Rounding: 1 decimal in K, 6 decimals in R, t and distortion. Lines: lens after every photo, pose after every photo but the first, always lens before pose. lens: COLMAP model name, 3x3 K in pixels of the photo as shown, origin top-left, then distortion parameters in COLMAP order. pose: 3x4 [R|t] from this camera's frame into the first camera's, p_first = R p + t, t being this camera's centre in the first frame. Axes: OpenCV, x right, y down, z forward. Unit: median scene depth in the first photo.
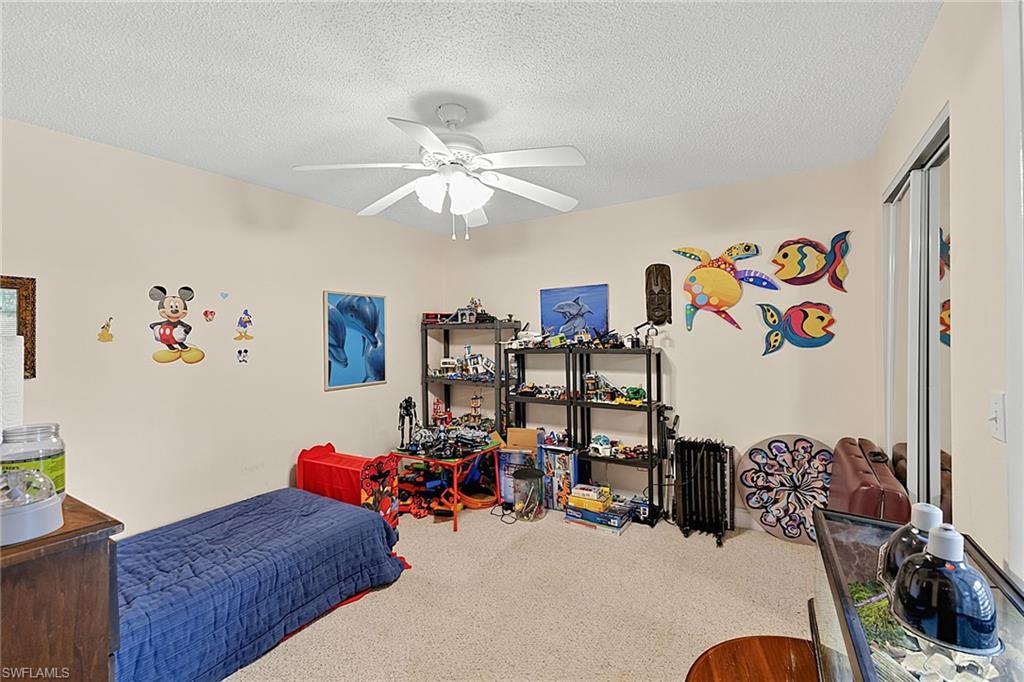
lens RADIAL K [[446.2, 0, 508.9], [0, 446.2, 341.6], [0, 0, 1]] dist [0.003813, -0.000134]
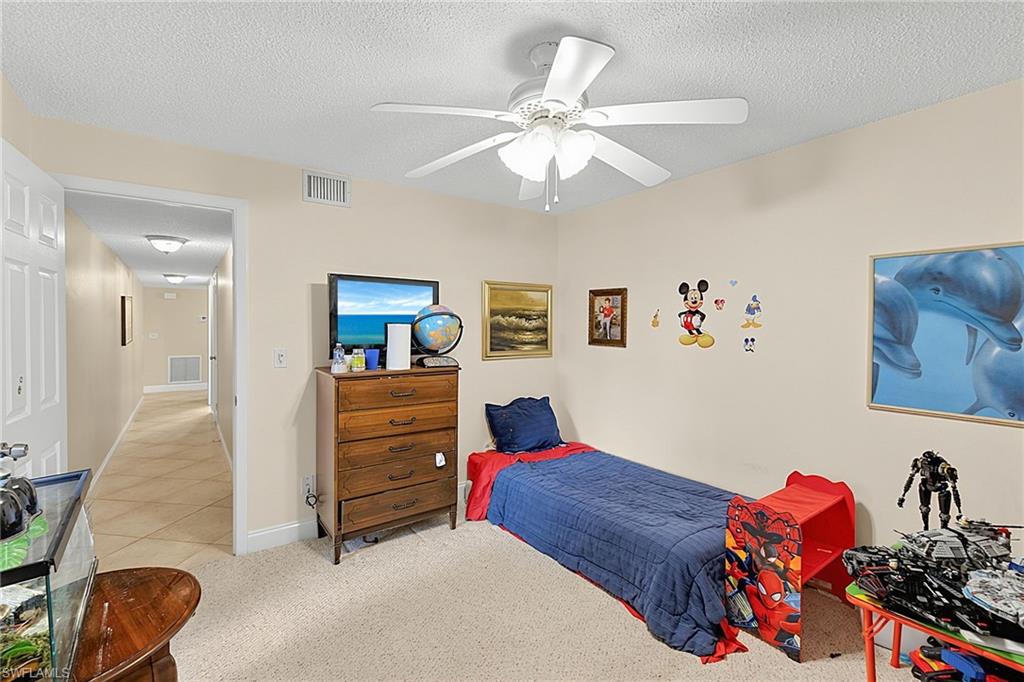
lens RADIAL K [[446.2, 0, 508.9], [0, 446.2, 341.6], [0, 0, 1]] dist [0.003813, -0.000134]
pose [[-0.383515, 0.044225, -0.922475, 0.513243], [-0.015464, 0.998405, 0.054294, -0.019807], [0.923405, 0.035087, -0.382219, 0.982499]]
